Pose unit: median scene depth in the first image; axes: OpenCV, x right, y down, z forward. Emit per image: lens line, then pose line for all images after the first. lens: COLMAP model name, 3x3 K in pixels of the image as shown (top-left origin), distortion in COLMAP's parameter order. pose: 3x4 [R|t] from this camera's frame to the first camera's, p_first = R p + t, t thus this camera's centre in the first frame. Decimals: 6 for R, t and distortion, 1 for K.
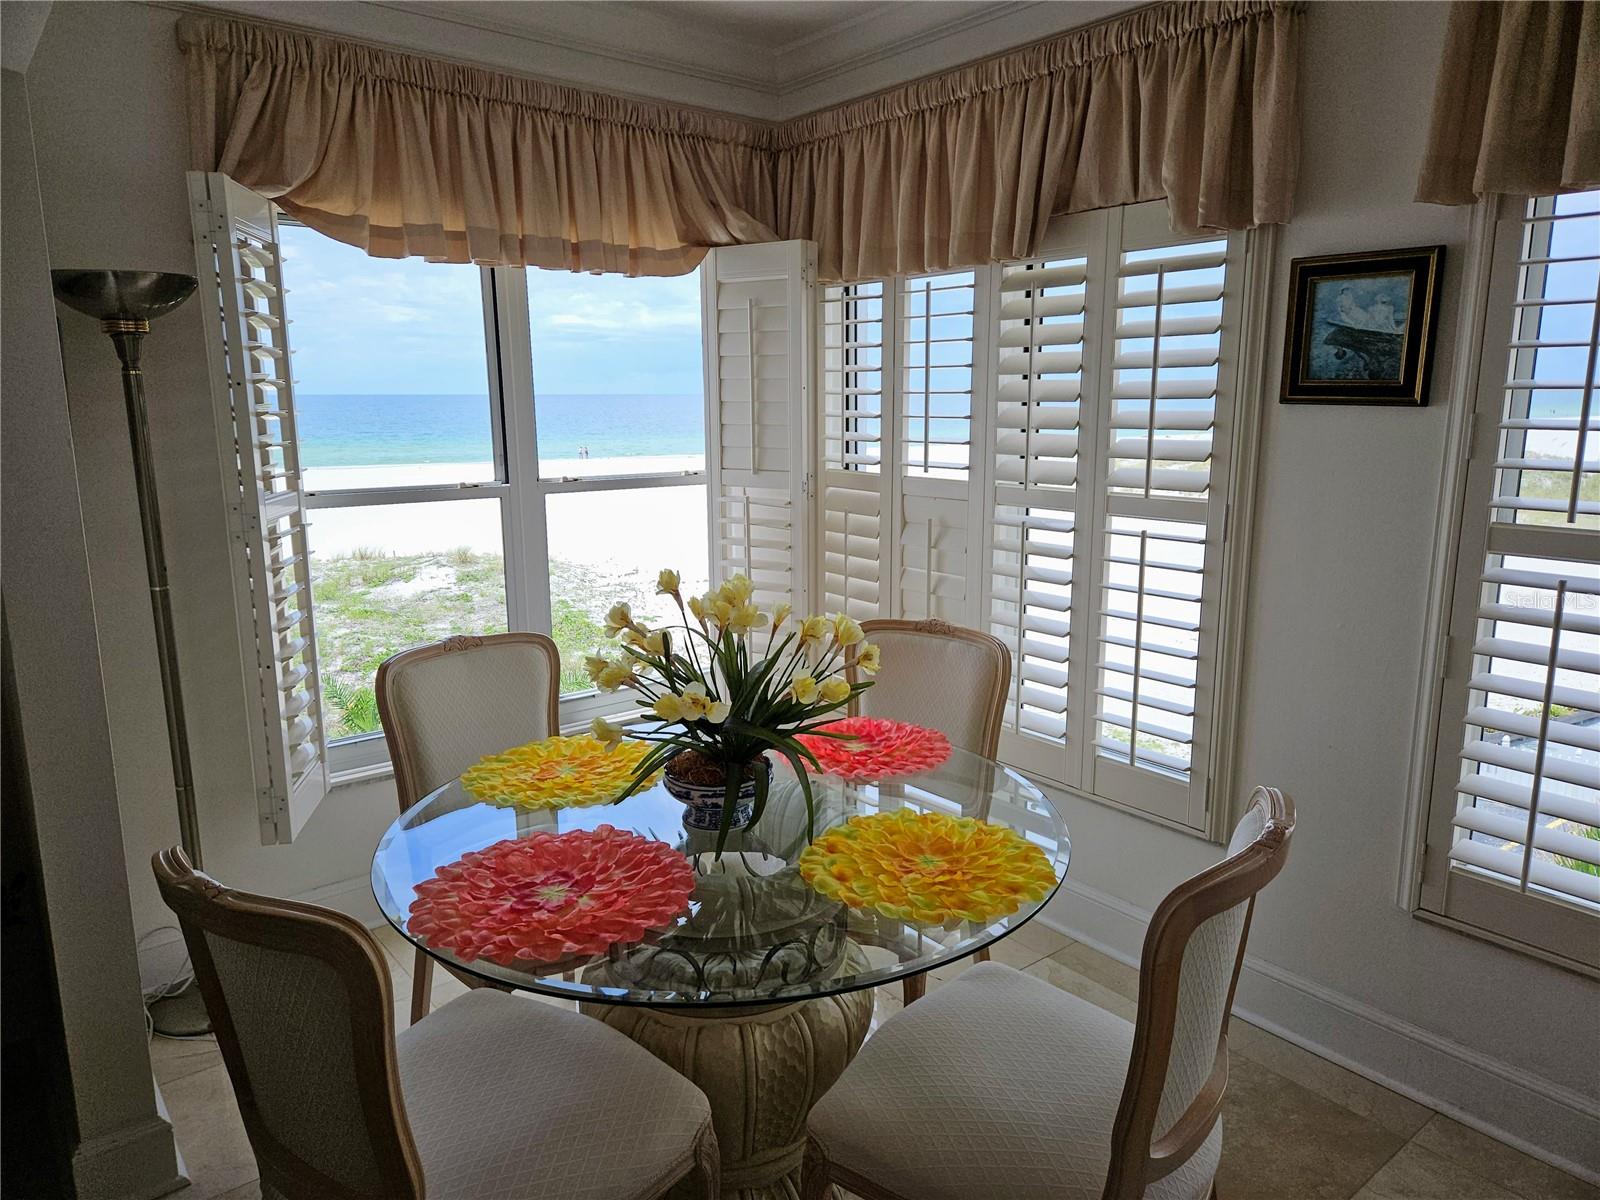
lens RADIAL K [[1058.1, 0, 796.1], [0, 1058.1, 594.2], [0, 0, 1]] dist [0.079407, -0.065030]
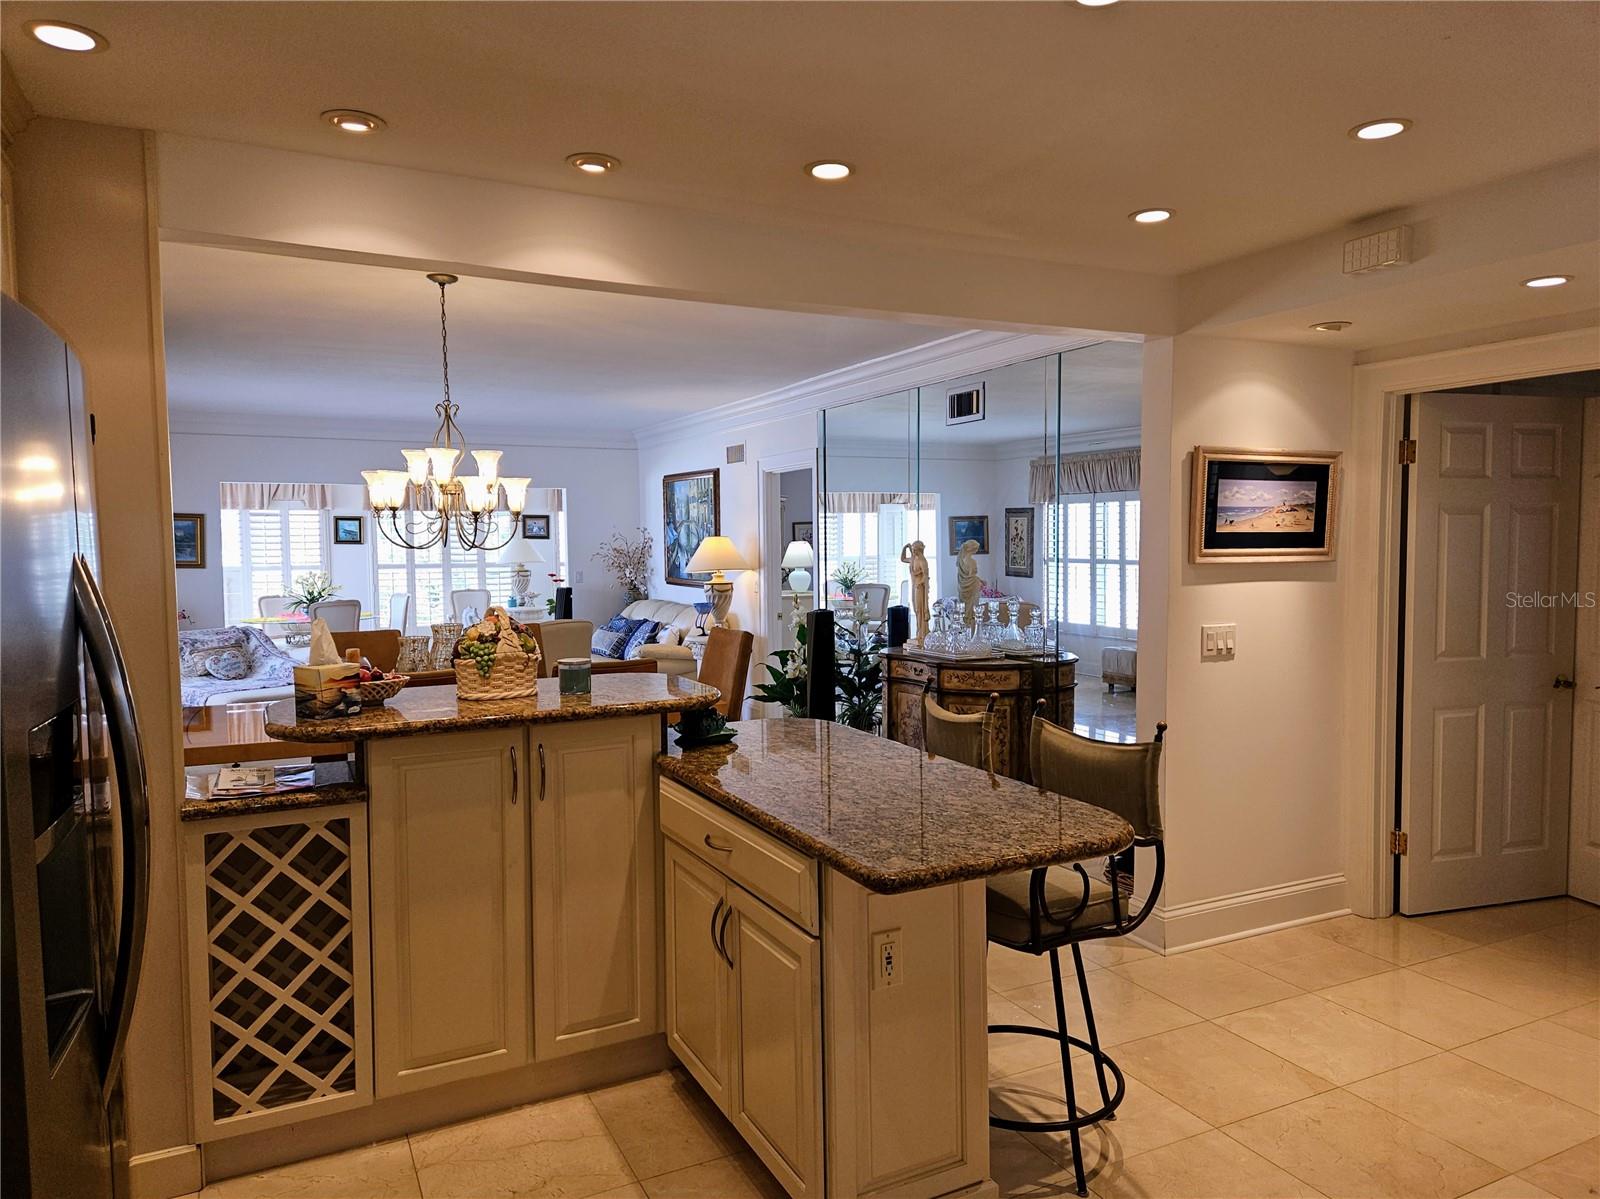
lens RADIAL K [[1058.1, 0, 816.1], [0, 1058.1, 620.7], [0, 0, 1]] dist [0.079407, -0.065030]
pose [[0.207093, -0.069487, 0.975850, -3.194975], [0.191905, 0.980981, 0.029126, 0.365294], [-0.959315, 0.181238, 0.216489, -1.730576]]
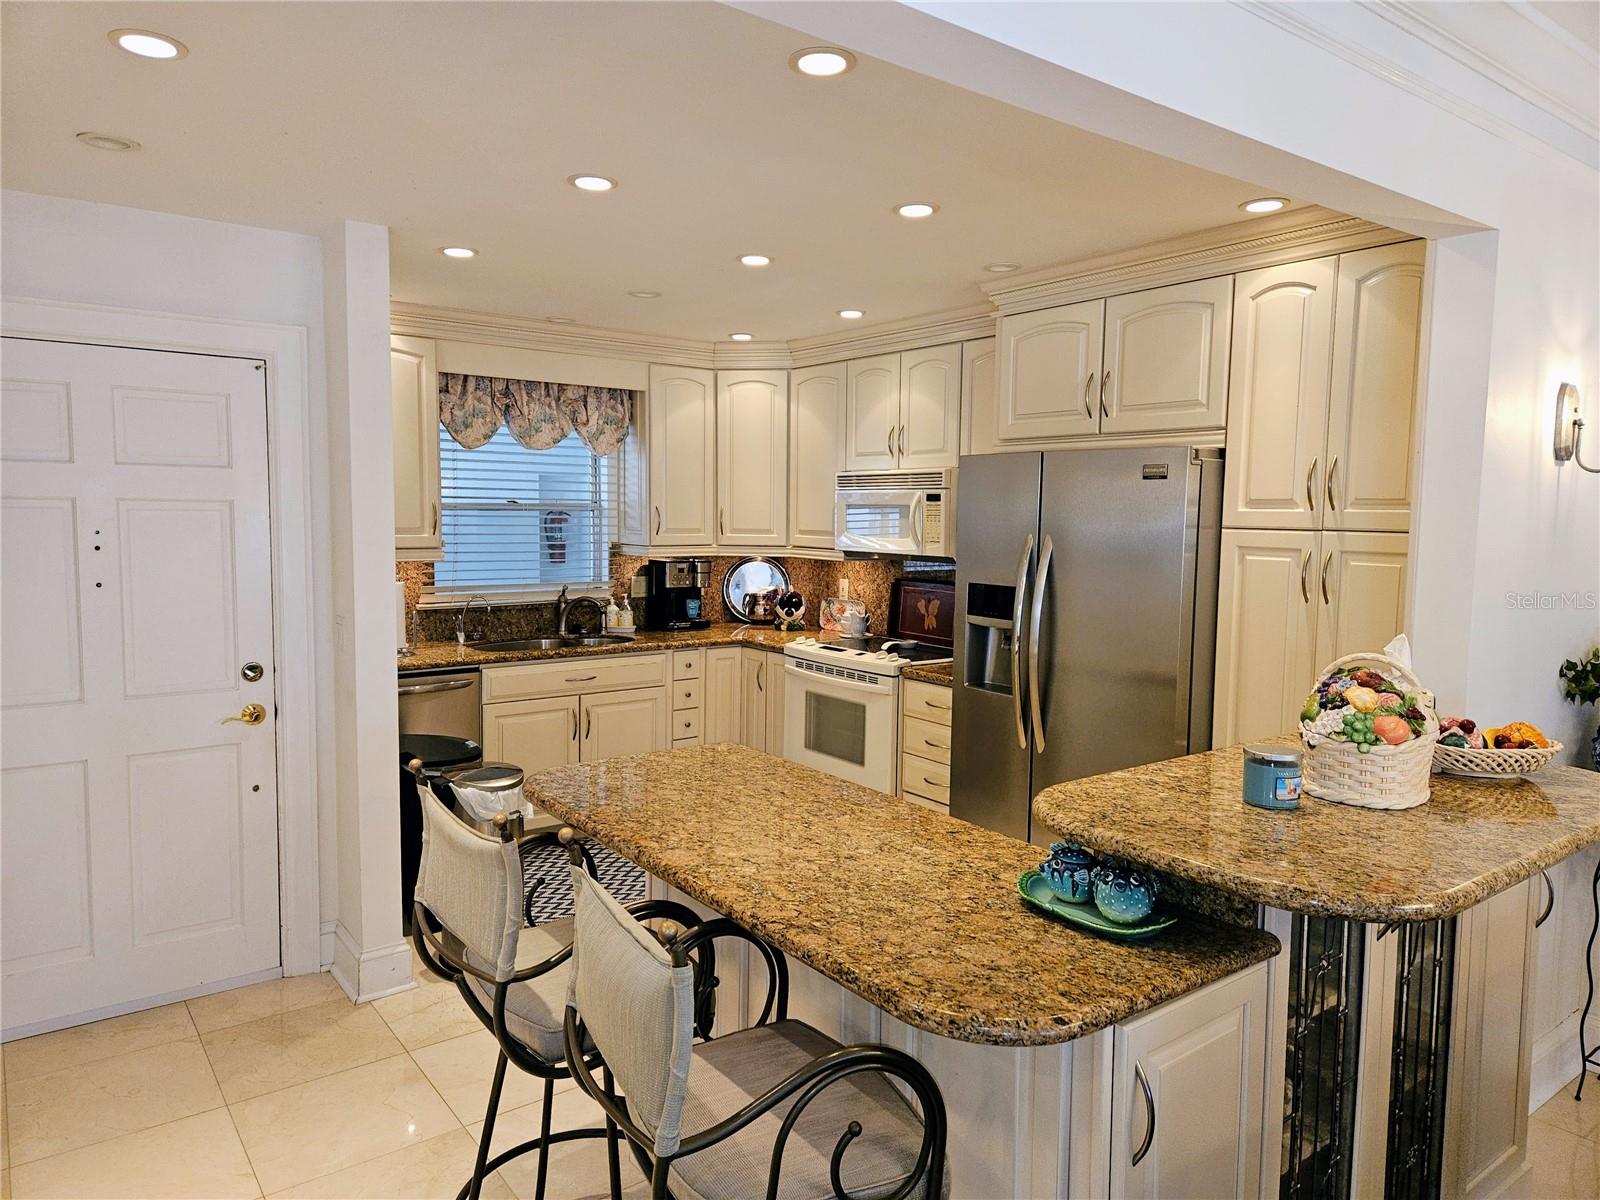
lens RADIAL K [[1058.1, 0, 803.8], [0, 1058.1, 589.5], [0, 0, 1]] dist [0.079407, -0.065030]
pose [[-0.037250, 0.081830, -0.995950, -1.625834], [-0.202369, 0.975374, 0.087708, 0.297764], [0.978601, 0.204816, -0.019772, -1.551355]]
